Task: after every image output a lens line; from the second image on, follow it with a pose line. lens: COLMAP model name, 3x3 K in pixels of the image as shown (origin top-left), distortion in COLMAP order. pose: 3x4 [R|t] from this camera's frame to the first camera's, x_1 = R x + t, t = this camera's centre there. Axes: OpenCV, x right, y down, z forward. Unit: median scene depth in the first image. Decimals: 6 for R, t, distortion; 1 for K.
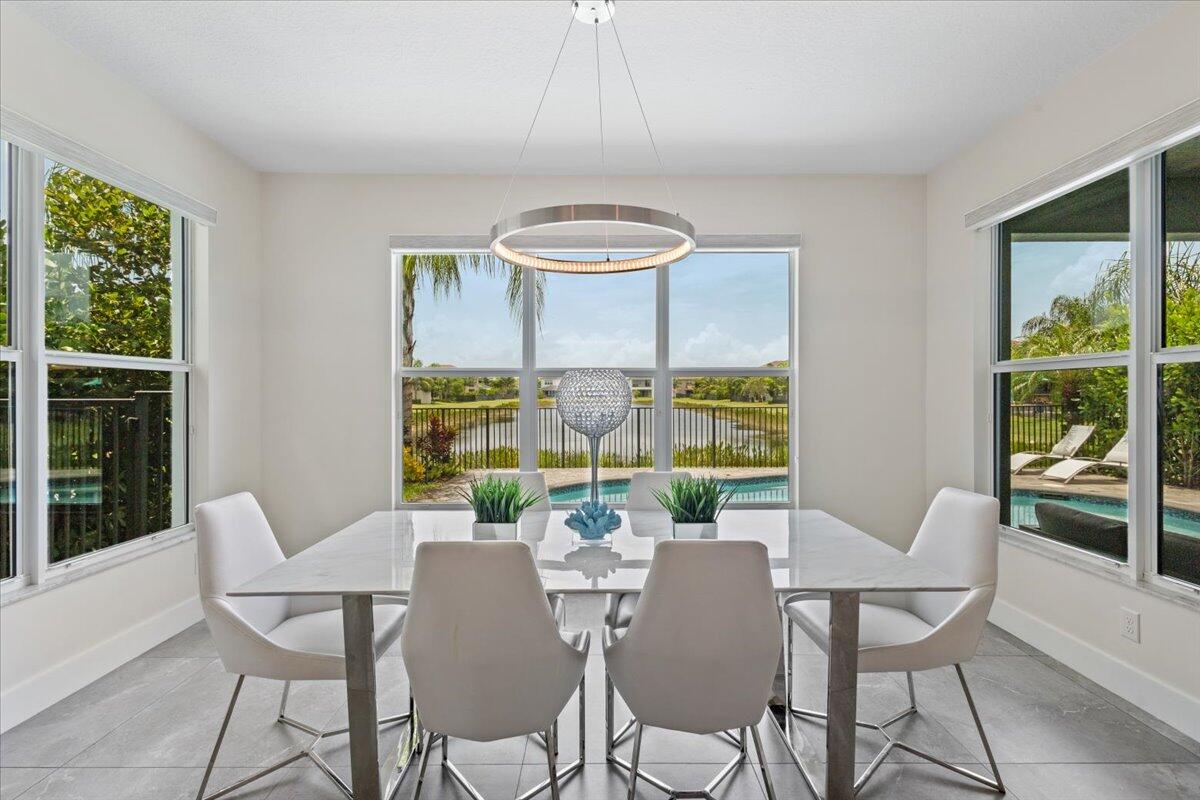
lens RADIAL K [[550.3, 0, 600.8], [0, 550.3, 396.9], [0, 0, 1]] dist [0.003054, -0.000322]
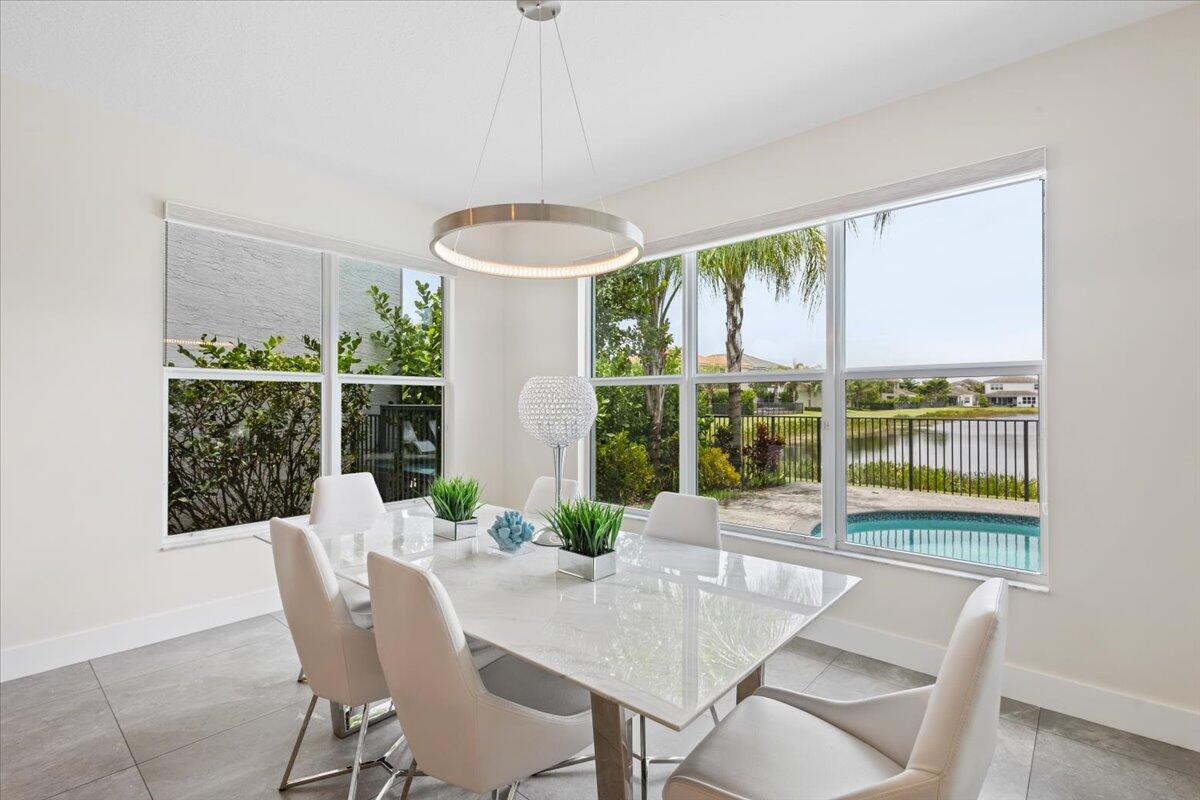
lens RADIAL K [[550.3, 0, 600.8], [0, 550.3, 396.9], [0, 0, 1]] dist [0.003054, -0.000322]
pose [[0.746070, -0.004491, -0.665852, 0.386971], [-0.004434, 0.999922, -0.011712, -0.001519], [0.665853, 0.011690, 0.745992, 0.191785]]
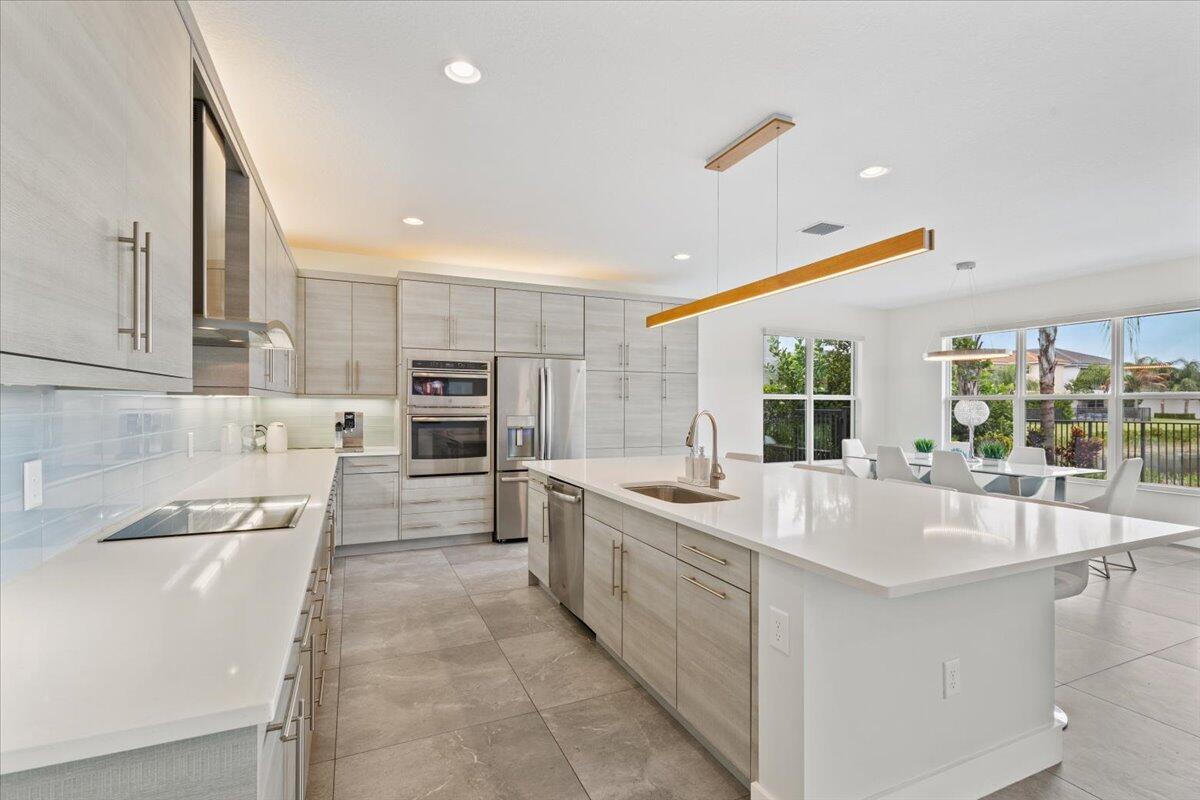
lens RADIAL K [[558.3, 0, 606.9], [0, 558.3, 405.1], [0, 0, 1]] dist [0.002606, -0.000068]
pose [[0.406027, 0.004307, -0.913851, 0.959605], [-0.008774, 0.999961, 0.000814, -0.009926], [0.913819, 0.007688, 0.406049, -0.921269]]
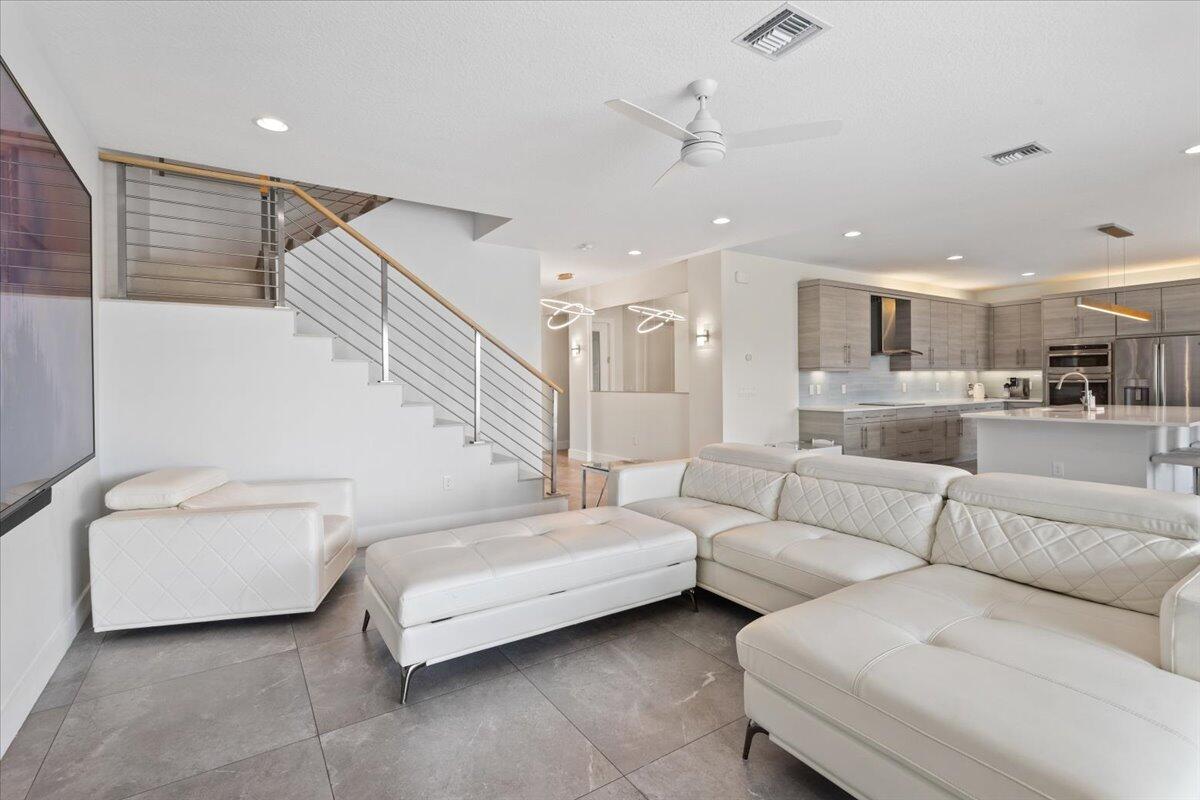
lens RADIAL K [[558.6, 0, 602.4], [0, 558.6, 385.6], [0, 0, 1]] dist [0.000874, -0.000012]
pose [[-0.837987, 0.012287, -0.545552, 2.211883], [0.007864, 0.999915, 0.010441, 0.006176], [0.545634, 0.004459, -0.838012, 0.035499]]
